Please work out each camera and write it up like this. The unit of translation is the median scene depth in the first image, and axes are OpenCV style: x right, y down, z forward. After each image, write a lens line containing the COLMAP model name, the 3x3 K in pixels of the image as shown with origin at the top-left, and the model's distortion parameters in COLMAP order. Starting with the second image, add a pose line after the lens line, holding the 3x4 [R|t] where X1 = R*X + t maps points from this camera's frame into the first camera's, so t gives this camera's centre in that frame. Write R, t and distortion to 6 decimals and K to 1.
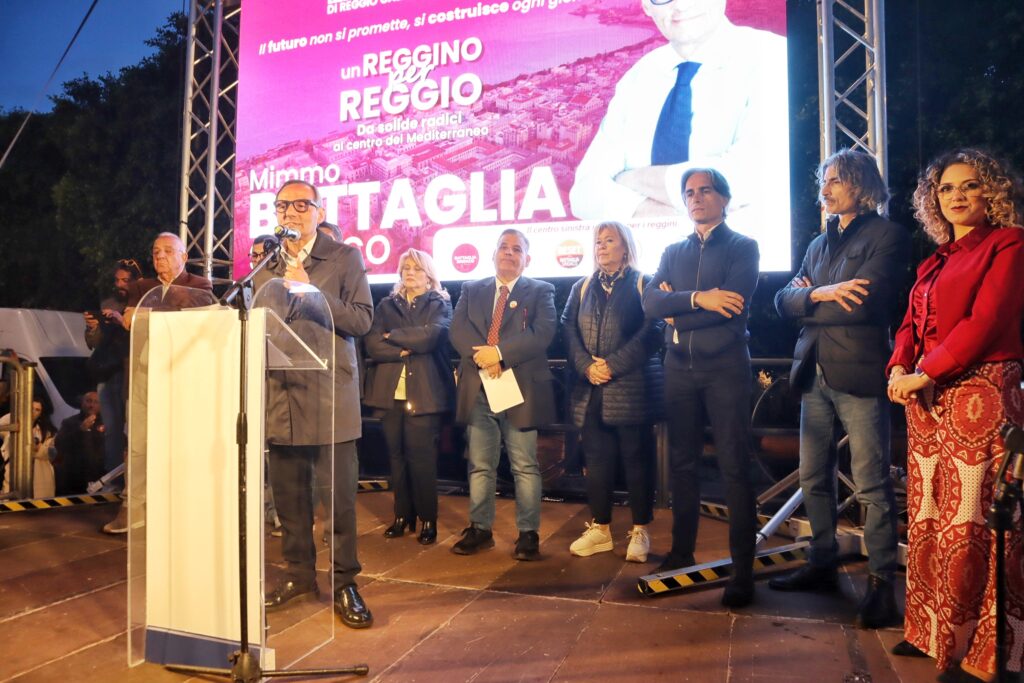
lens RADIAL K [[717.9, 0, 525.7], [0, 717.9, 349.2], [0, 0, 1]] dist [-0.120592, 0.075473]
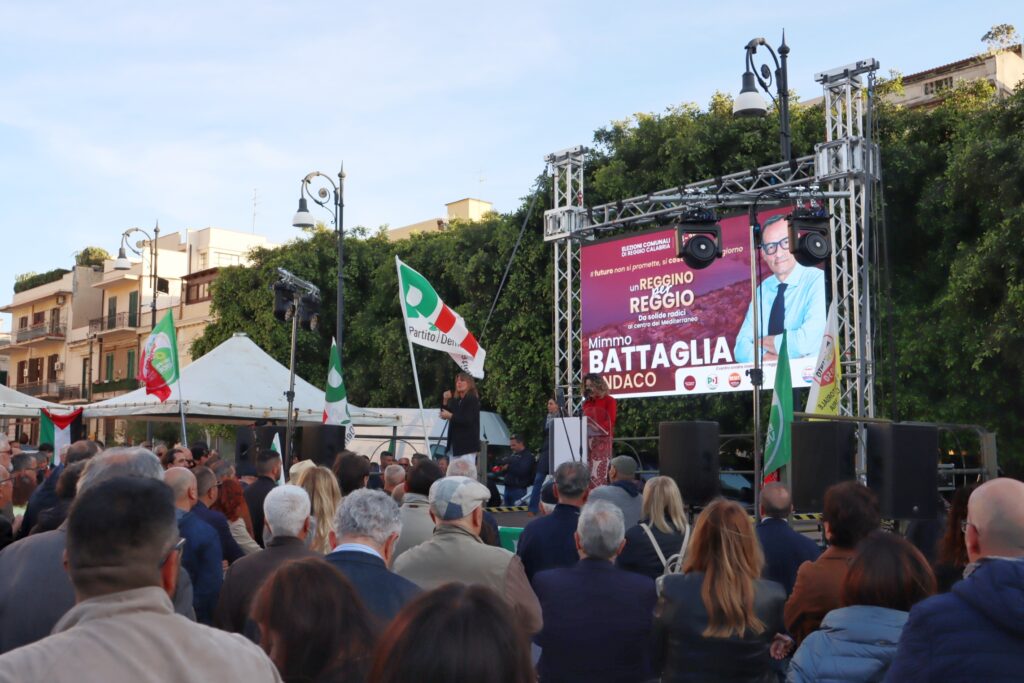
lens RADIAL K [[1064.5, 0, 503.2], [0, 1064.5, 339.2], [0, 0, 1]] dist [-0.081643, 0.000000]
pose [[0.882943, -0.062470, -0.465305, 0.825038], [0.016943, 0.994702, -0.101395, 0.043330], [0.469174, 0.081643, 0.879324, -1.827103]]
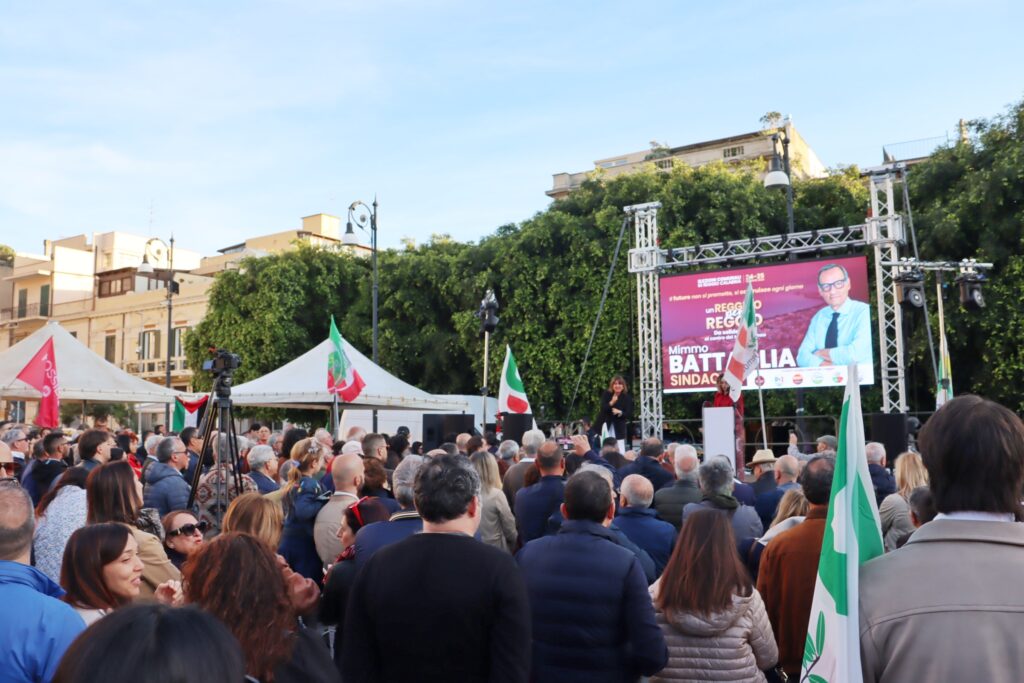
lens RADIAL K [[865.3, 0, 515.1], [0, 865.3, 339.7], [0, 0, 1]] dist [-0.132938, 0.022948]
pose [[0.968569, -0.042741, -0.245045, -0.177323], [0.022104, 0.996019, -0.086358, -0.019049], [0.247761, 0.078227, 0.965658, -2.410091]]
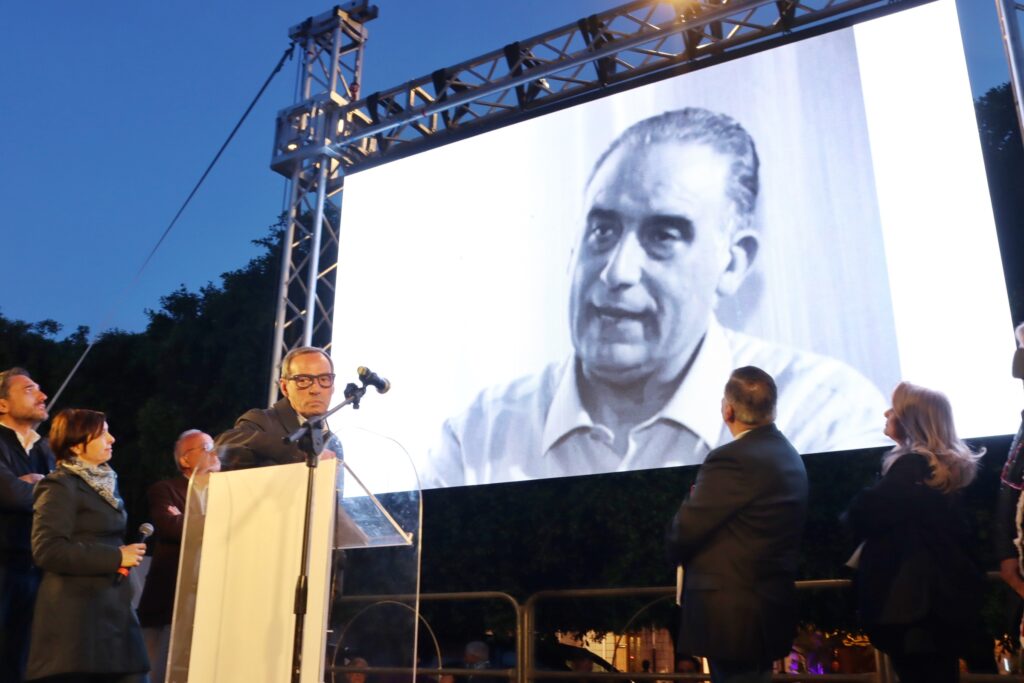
lens RADIAL K [[927.3, 0, 508.9], [0, 927.3, 345.4], [0, 0, 1]] dist [-0.073835, 0.052015]
pose [[0.976703, -0.062575, -0.205269, 0.036187], [-0.000220, 0.956249, -0.292553, 0.066619], [0.214595, 0.285782, 0.933958, -0.023129]]
